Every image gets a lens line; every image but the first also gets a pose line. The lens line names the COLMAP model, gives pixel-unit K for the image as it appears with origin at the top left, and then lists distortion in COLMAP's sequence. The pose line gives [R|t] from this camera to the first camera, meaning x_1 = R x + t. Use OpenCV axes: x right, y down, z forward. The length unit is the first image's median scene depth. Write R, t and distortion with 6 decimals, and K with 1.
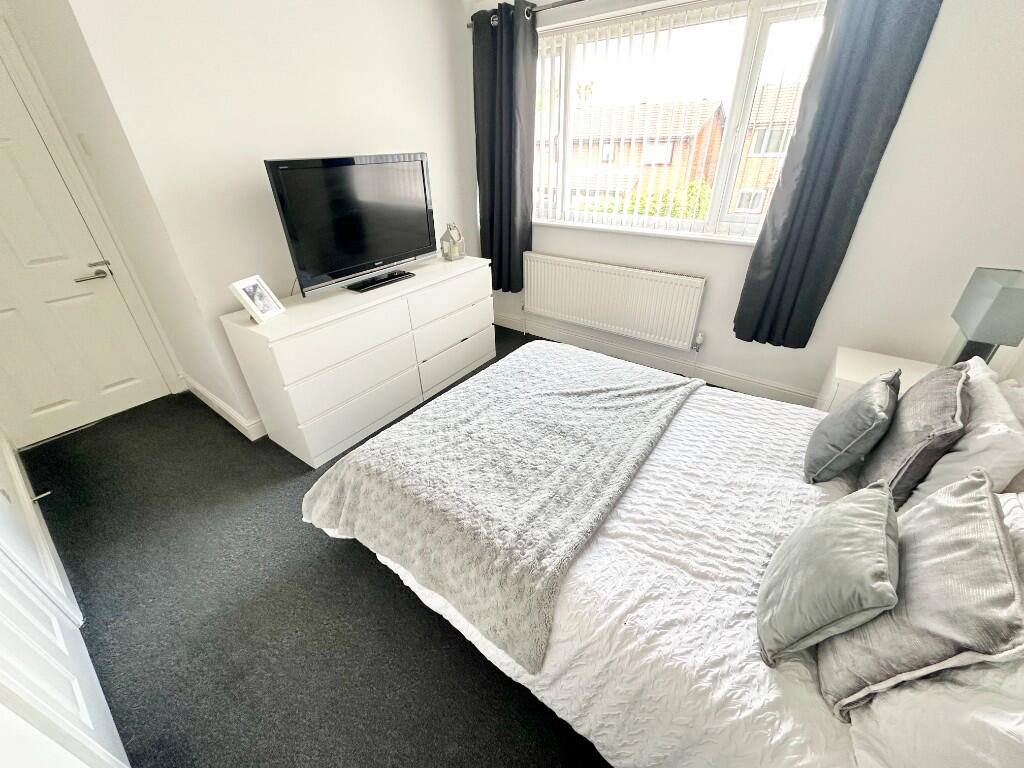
lens RADIAL K [[407.9, 0, 512.6], [0, 407.9, 382.1], [0, 0, 1]] dist [-0.002980, 0.000305]
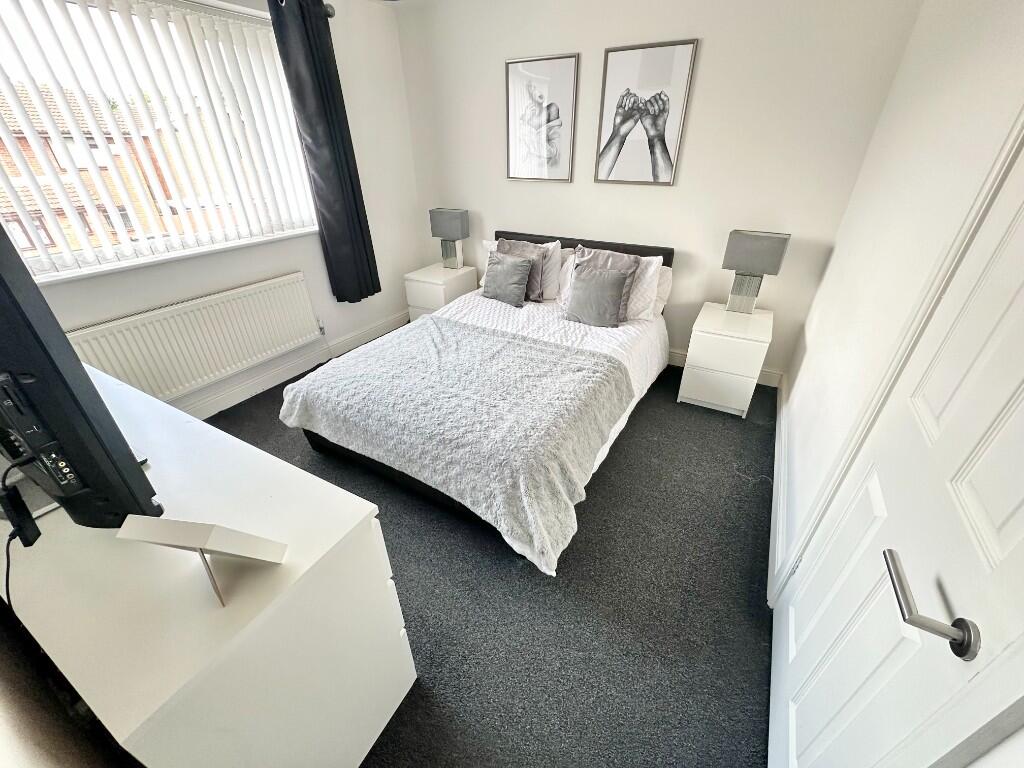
lens RADIAL K [[407.9, 0, 512.6], [0, 407.9, 382.1], [0, 0, 1]] dist [-0.002980, 0.000305]
pose [[-0.123601, -0.479160, 0.868981, -0.760134], [0.504526, 0.723723, 0.470827, -0.291542], [-0.854503, 0.496619, 0.152296, 0.540438]]
